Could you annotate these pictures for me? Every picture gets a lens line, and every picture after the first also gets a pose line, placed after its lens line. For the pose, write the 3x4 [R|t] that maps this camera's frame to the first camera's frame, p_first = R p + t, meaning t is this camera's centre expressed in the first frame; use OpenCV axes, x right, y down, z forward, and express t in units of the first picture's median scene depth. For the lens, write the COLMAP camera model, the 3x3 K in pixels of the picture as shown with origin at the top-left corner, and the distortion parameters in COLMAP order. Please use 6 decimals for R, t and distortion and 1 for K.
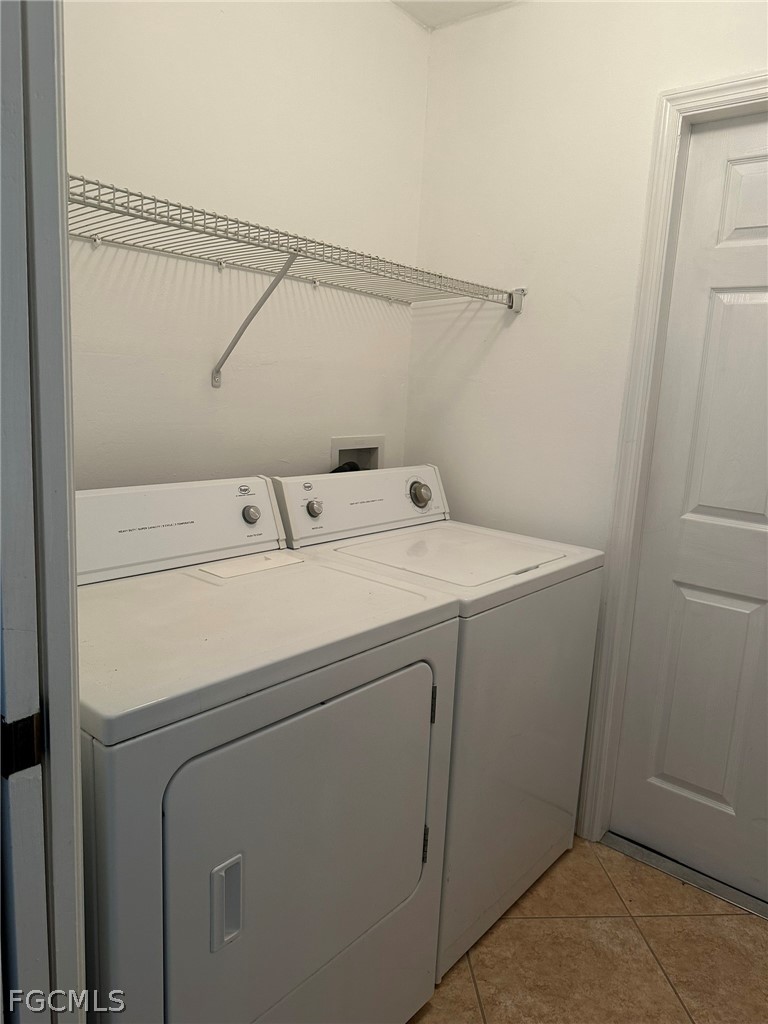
lens RADIAL K [[723.3, 0, 386.7], [0, 723.3, 517.3], [0, 0, 1]] dist [0.046349, -0.053353]
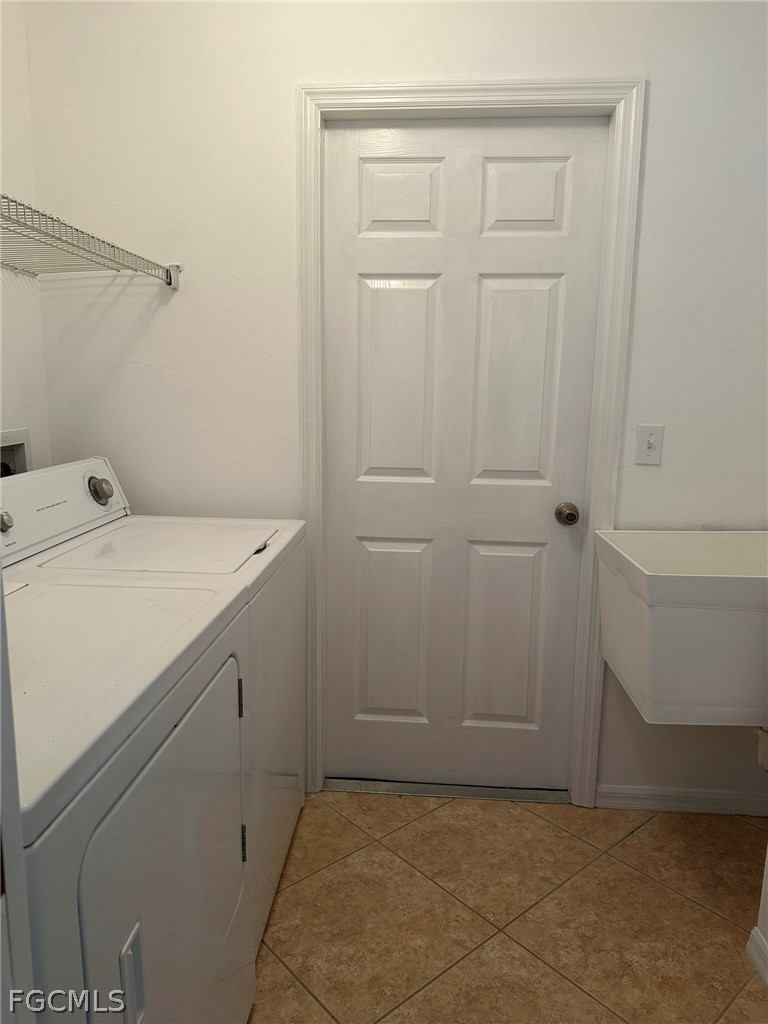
lens RADIAL K [[723.3, 0, 386.6], [0, 723.3, 515.0], [0, 0, 1]] dist [0.046349, -0.053353]
pose [[0.808528, -0.149609, 0.569122, -0.207959], [0.137826, 0.988385, 0.064020, -0.012103], [-0.572090, 0.026678, 0.819757, 0.067471]]
